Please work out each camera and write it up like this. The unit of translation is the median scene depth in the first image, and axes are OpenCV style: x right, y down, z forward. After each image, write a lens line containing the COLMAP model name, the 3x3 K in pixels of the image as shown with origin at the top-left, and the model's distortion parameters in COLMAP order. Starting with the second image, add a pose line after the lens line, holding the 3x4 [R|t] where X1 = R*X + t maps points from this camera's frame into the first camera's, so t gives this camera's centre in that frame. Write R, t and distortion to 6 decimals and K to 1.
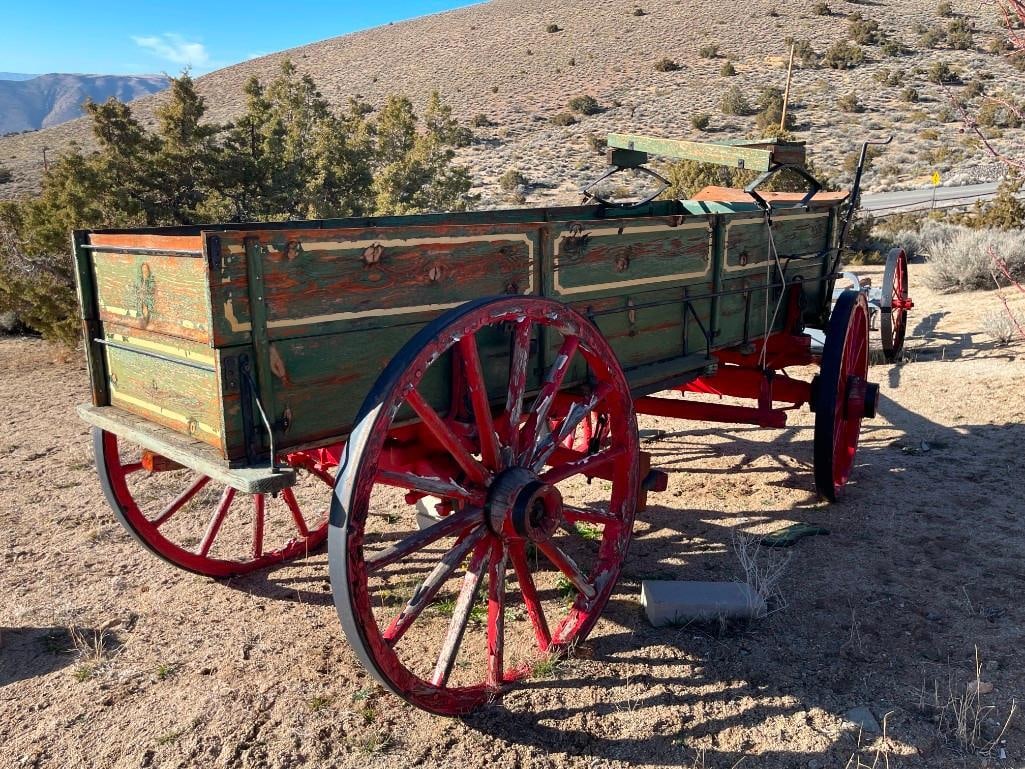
lens RADIAL K [[856.7, 0, 507.6], [0, 856.7, 370.6], [0, 0, 1]] dist [0.027762, -0.003073]
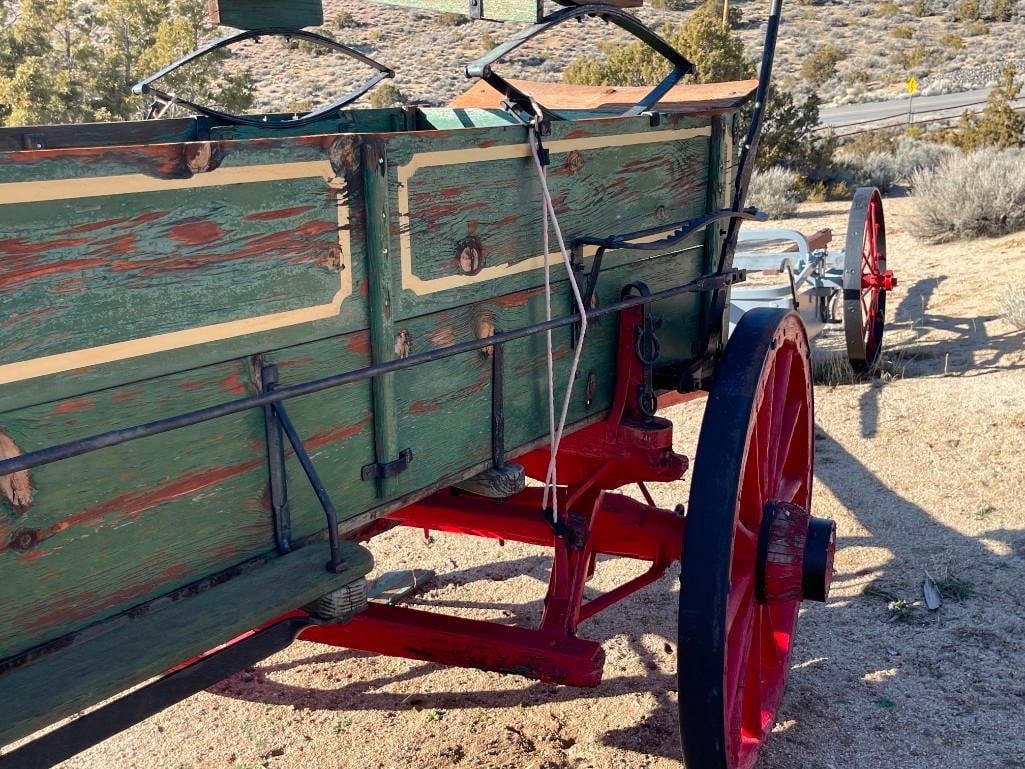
lens RADIAL K [[1035.7, 0, 511.4], [0, 1035.7, 359.7], [0, 0, 1]] dist [0.015295, 0.003880]
pose [[0.995254, -0.040780, 0.088354, 0.239076], [0.038256, 0.998815, 0.030078, -0.092950], [-0.089476, -0.026555, 0.995635, 0.523157]]
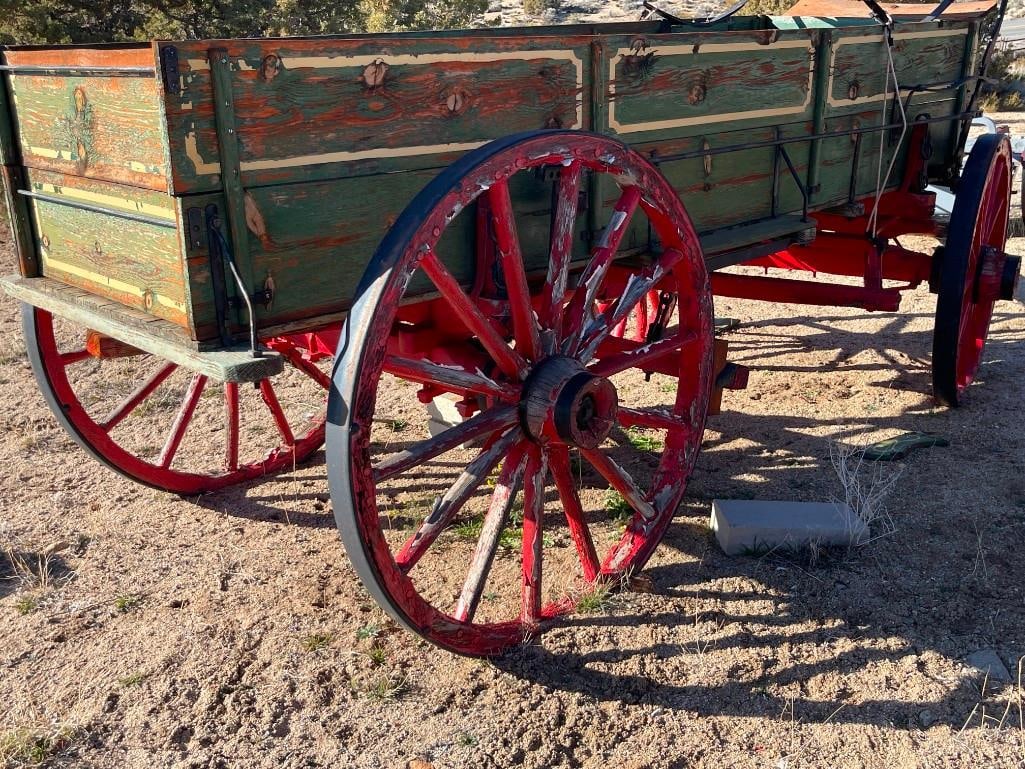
lens RADIAL K [[1074.4, 0, 513.2], [0, 1074.4, 376.8], [0, 0, 1]] dist [0.033322, -0.014038]
pose [[0.999856, 0.003454, -0.016593, -0.010519], [-0.001543, 0.993502, 0.113801, 0.013711], [0.016878, -0.113759, 0.993365, 0.011474]]
